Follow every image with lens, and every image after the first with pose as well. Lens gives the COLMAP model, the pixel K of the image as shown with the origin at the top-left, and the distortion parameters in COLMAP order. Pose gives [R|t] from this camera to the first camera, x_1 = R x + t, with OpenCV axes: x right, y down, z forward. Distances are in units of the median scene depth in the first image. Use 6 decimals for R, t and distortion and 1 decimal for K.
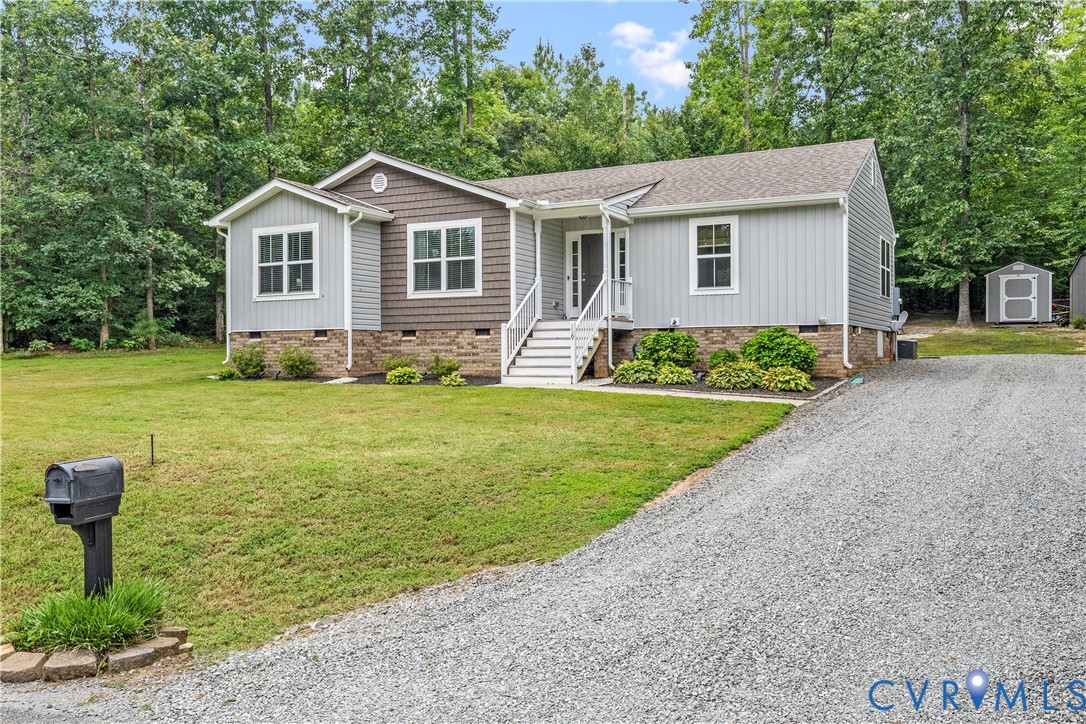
lens RADIAL K [[956.8, 0, 540.1], [0, 956.8, 357.1], [0, 0, 1]] dist [-0.002984, 0.013357]
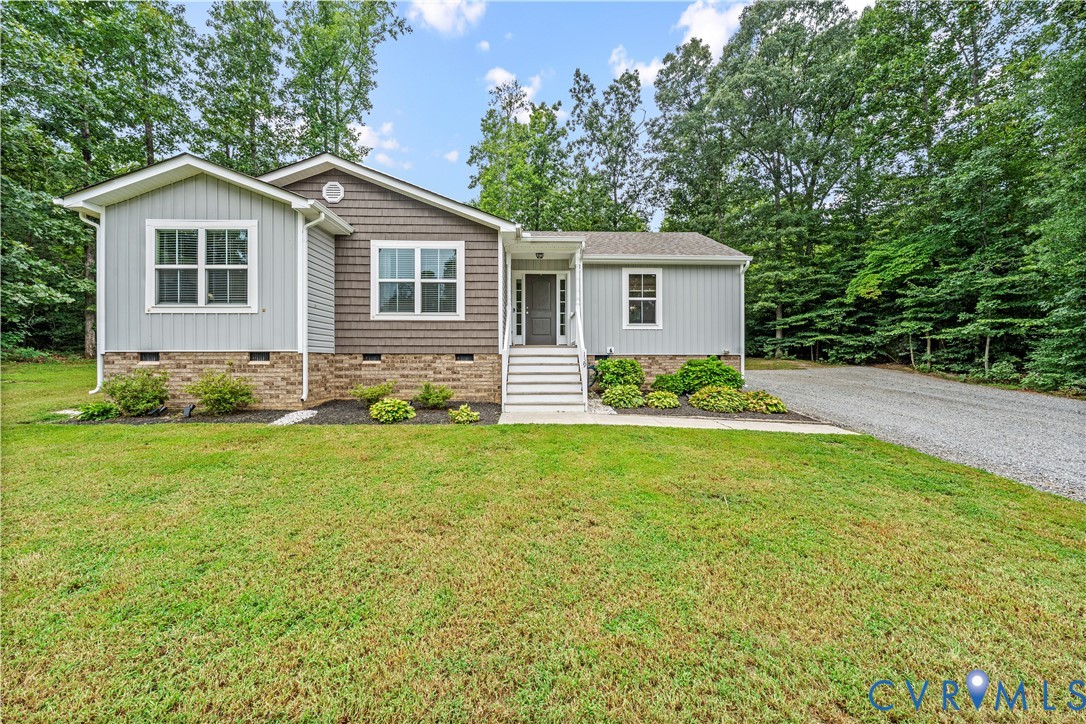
lens RADIAL K [[387.7, 0, 527.2], [0, 387.7, 360.7], [0, 0, 1]] dist [-0.004319, 0.000669]
pose [[0.868175, 0.004249, 0.496240, -0.193308], [-0.004609, 0.999989, -0.000498, -0.021756], [-0.496236, -0.001855, 0.868185, 0.595727]]
